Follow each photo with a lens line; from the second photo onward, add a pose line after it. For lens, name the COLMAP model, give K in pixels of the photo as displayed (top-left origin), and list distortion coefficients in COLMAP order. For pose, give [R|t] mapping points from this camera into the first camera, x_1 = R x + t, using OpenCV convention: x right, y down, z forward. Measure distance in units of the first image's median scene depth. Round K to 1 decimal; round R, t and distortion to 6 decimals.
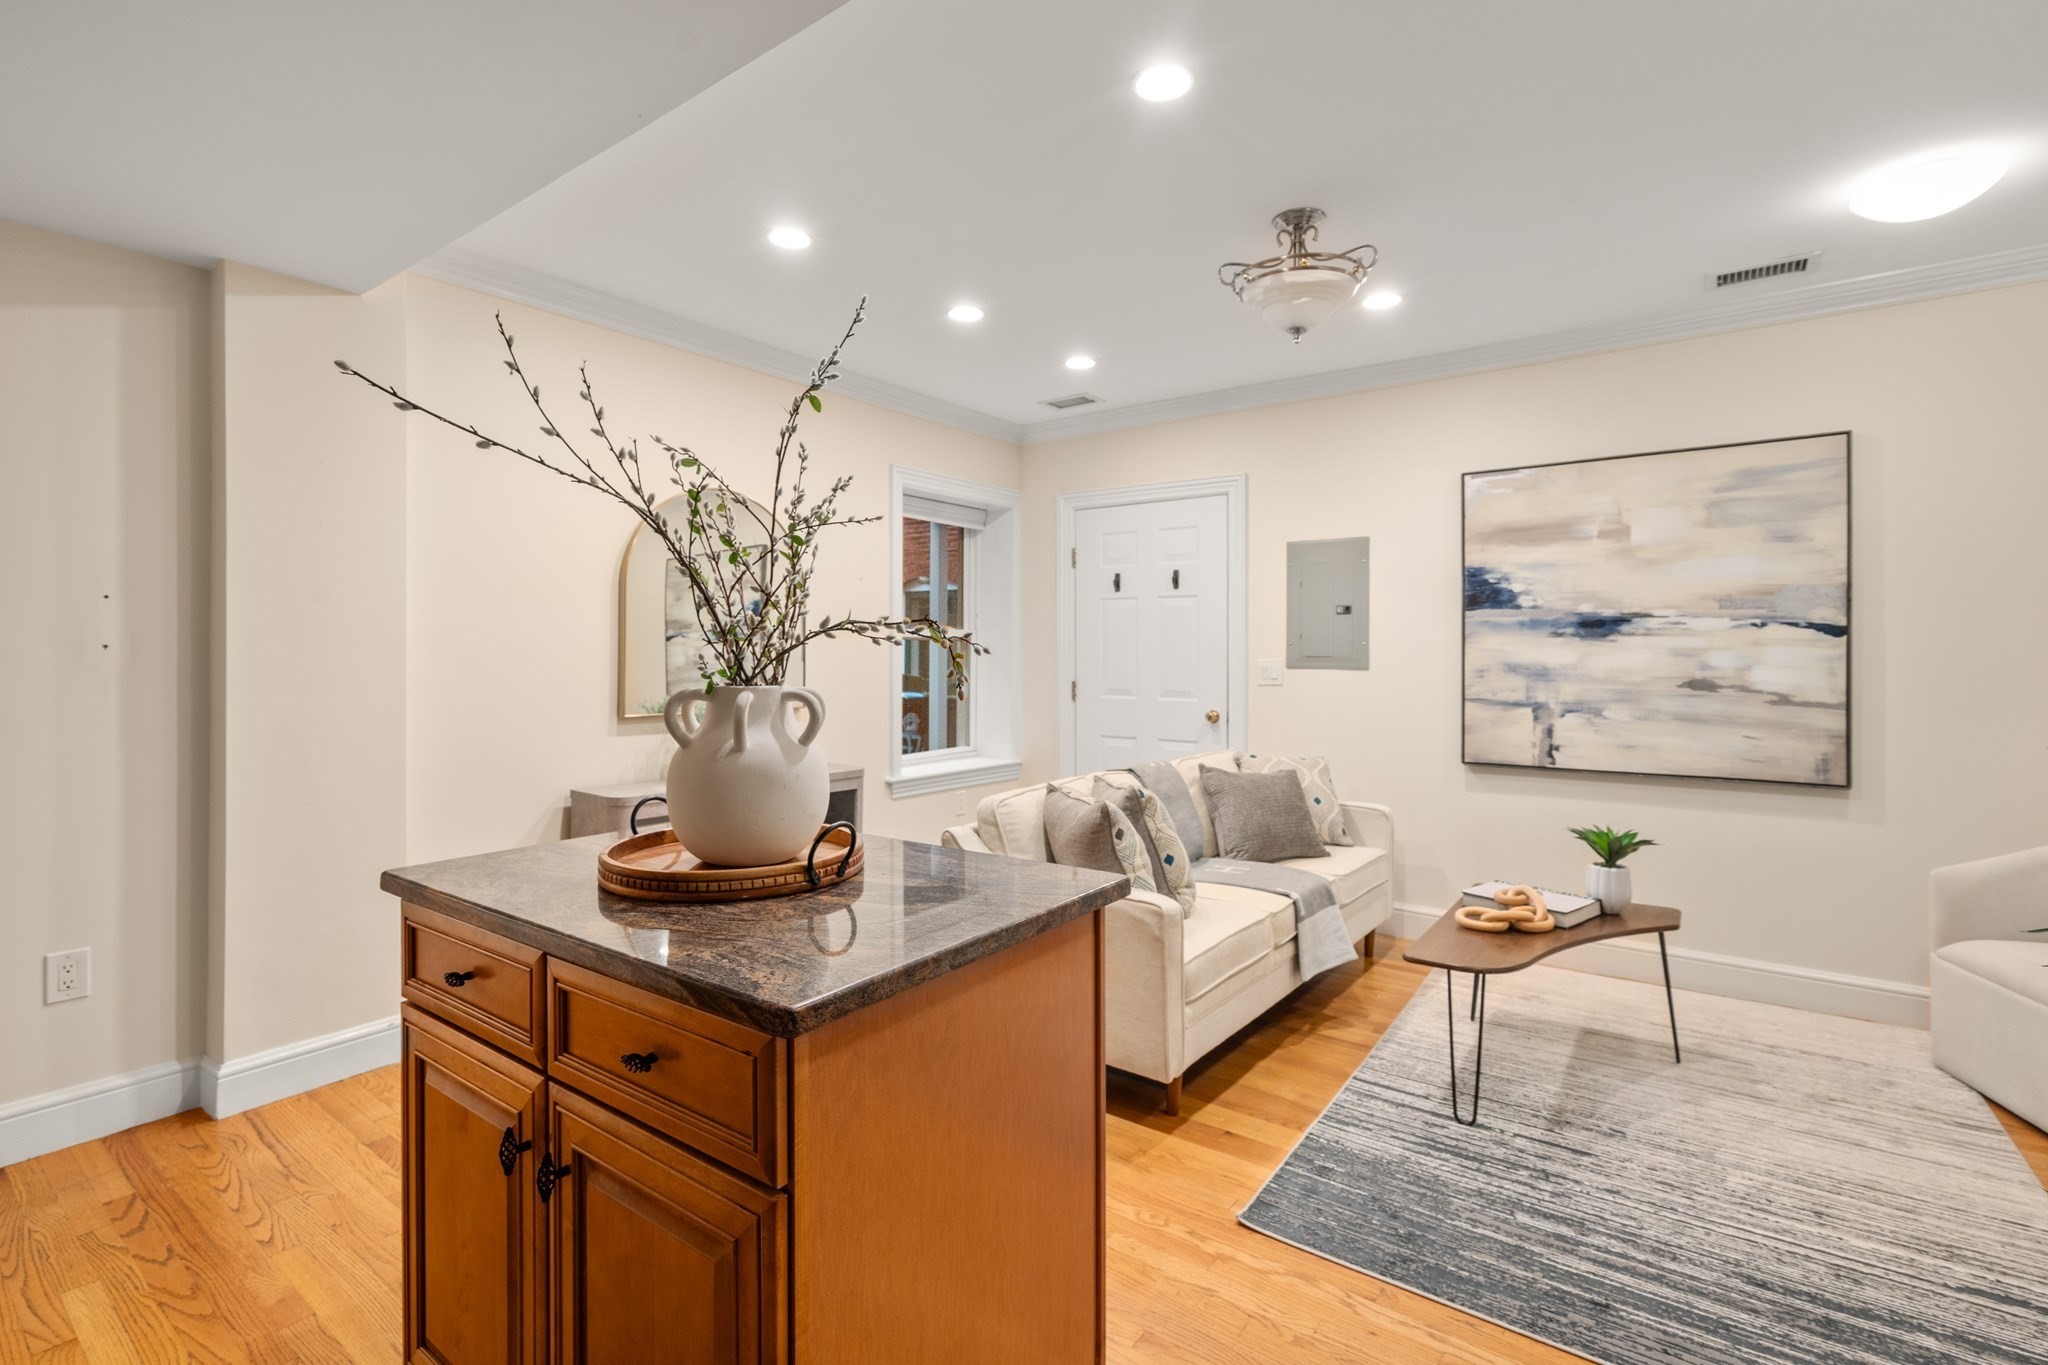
lens RADIAL K [[946.5, 0, 1013.0], [0, 946.5, 655.6], [0, 0, 1]] dist [0.006022, -0.000285]
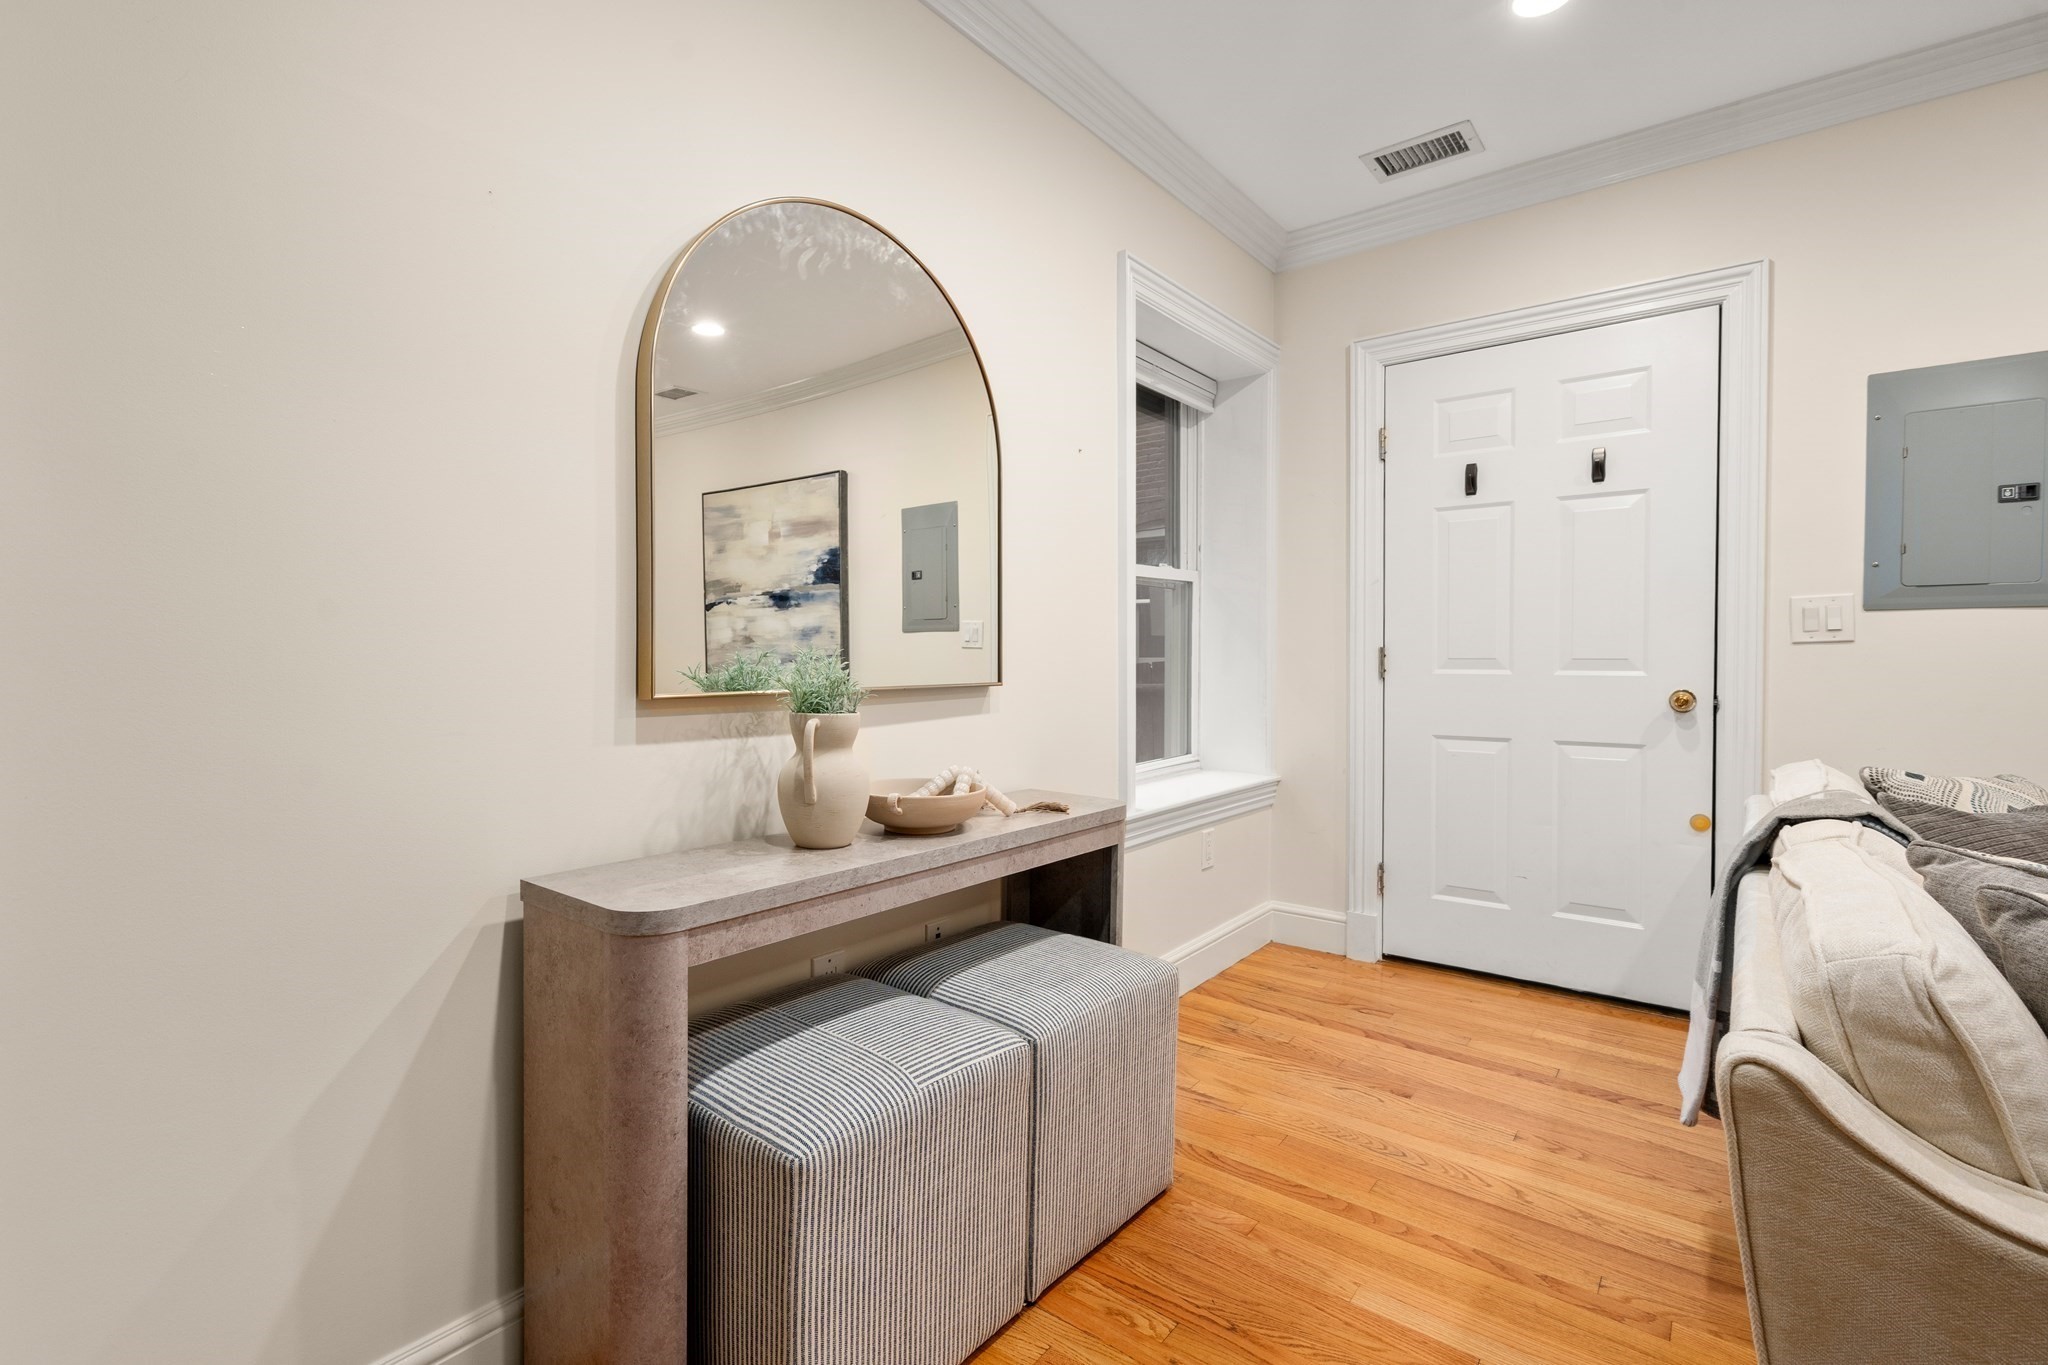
lens RADIAL K [[946.5, 0, 1023.7], [0, 946.5, 674.4], [0, 0, 1]] dist [0.001259, 0.000479]
pose [[0.999910, -0.006762, -0.011557, -0.250478], [0.006967, 0.999817, 0.017814, 0.050217], [0.011434, -0.017893, 0.999775, 0.606285]]
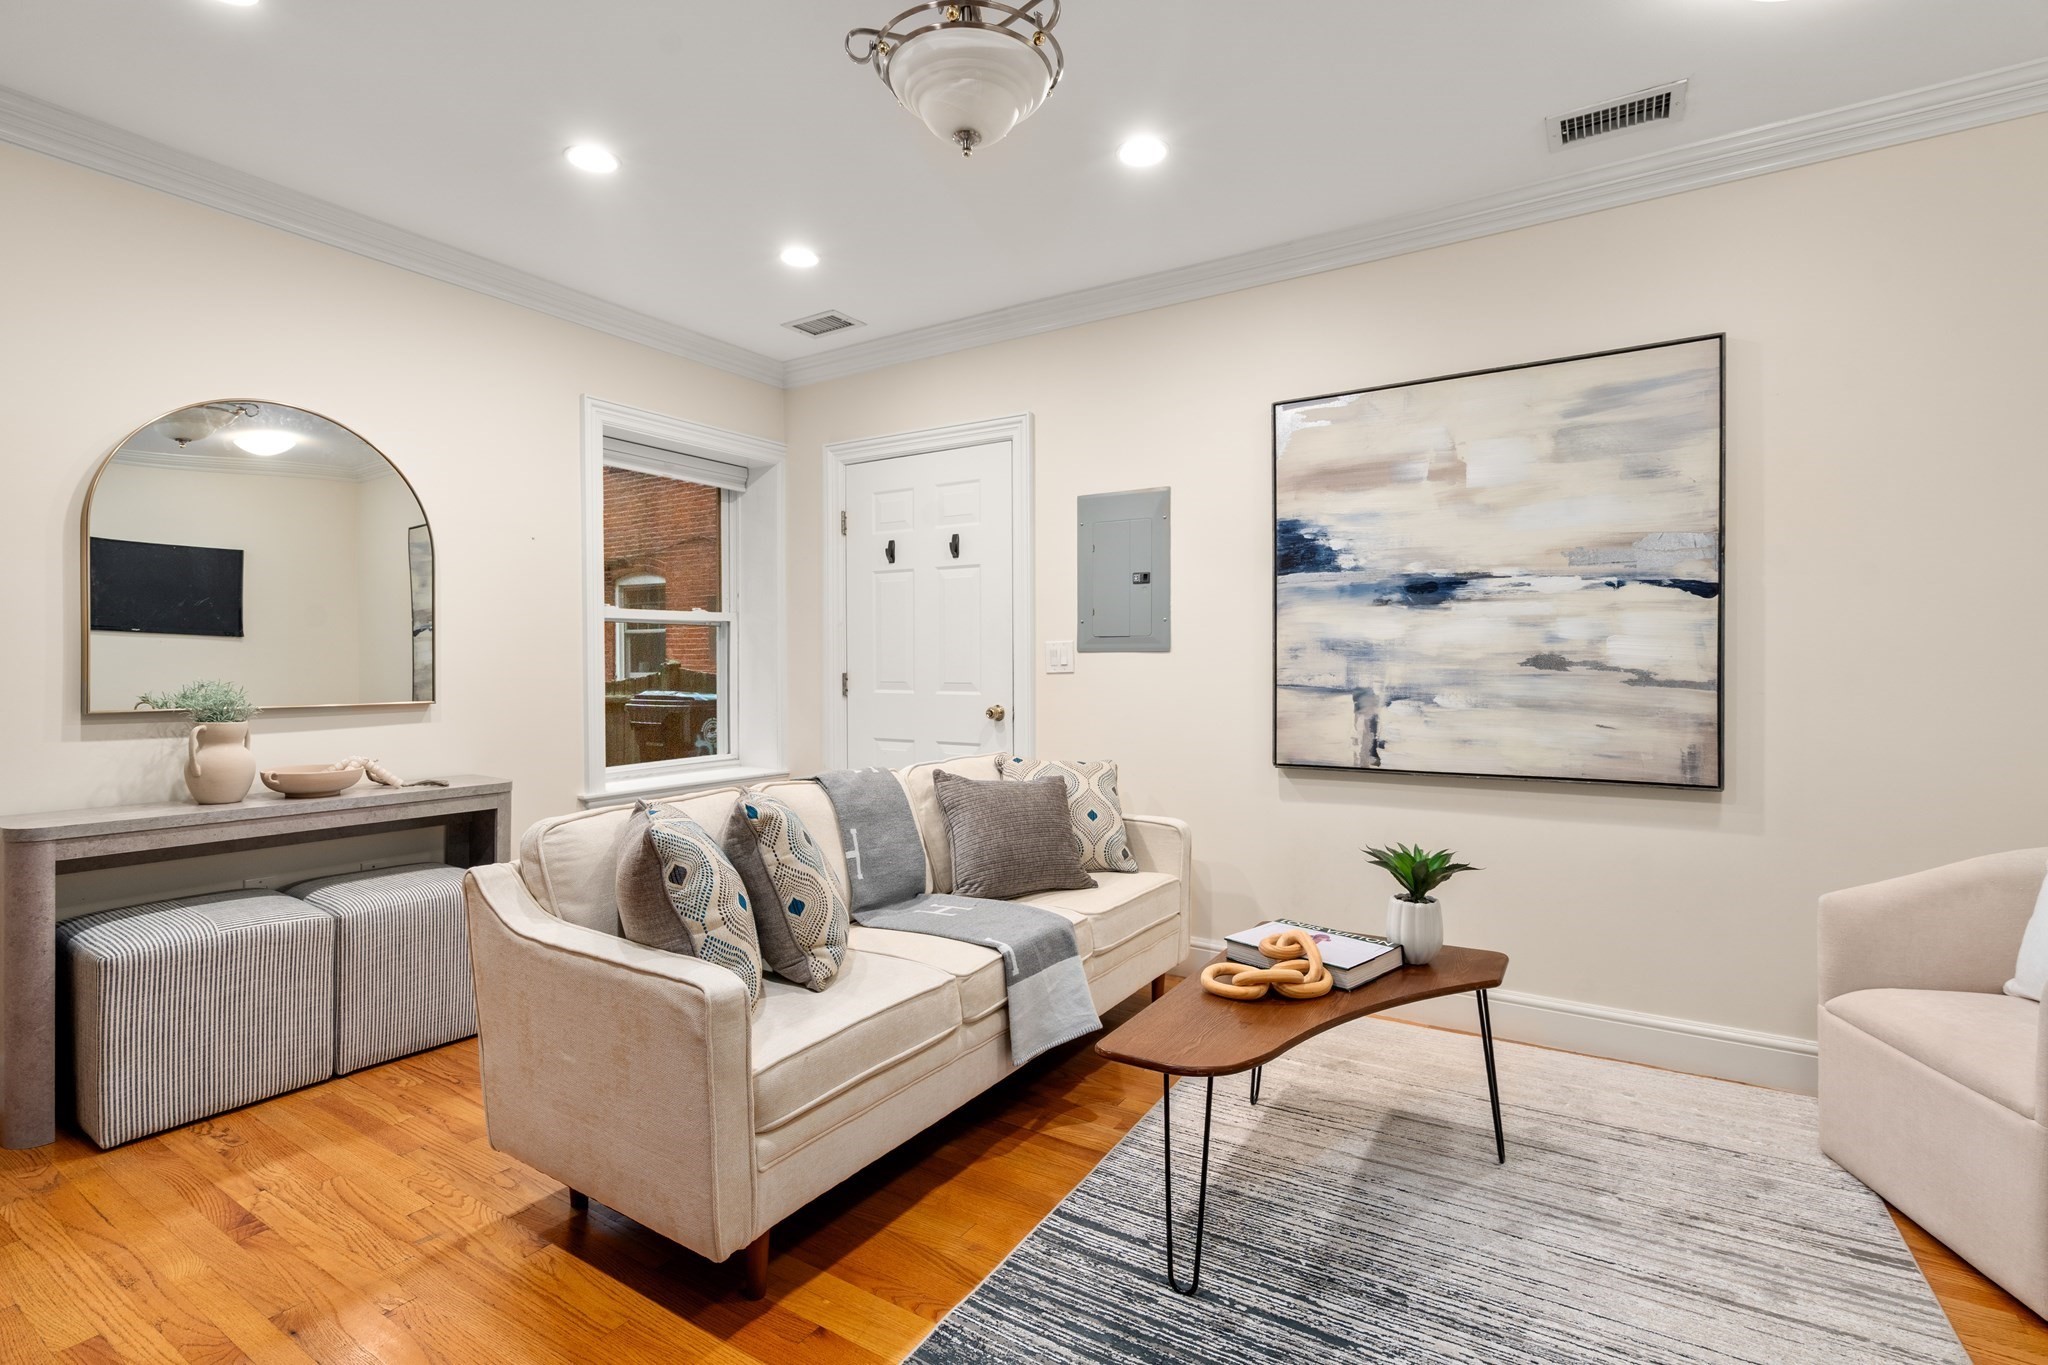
lens RADIAL K [[960.0, 0, 1013.4], [0, 960.0, 674.0], [0, 0, 1]] dist [0.000979, 0.001249]
pose [[0.997025, -0.004645, 0.076943, 0.228400], [0.004061, 0.999962, 0.007736, 0.034585], [-0.076976, -0.007401, 0.997005, 0.246100]]
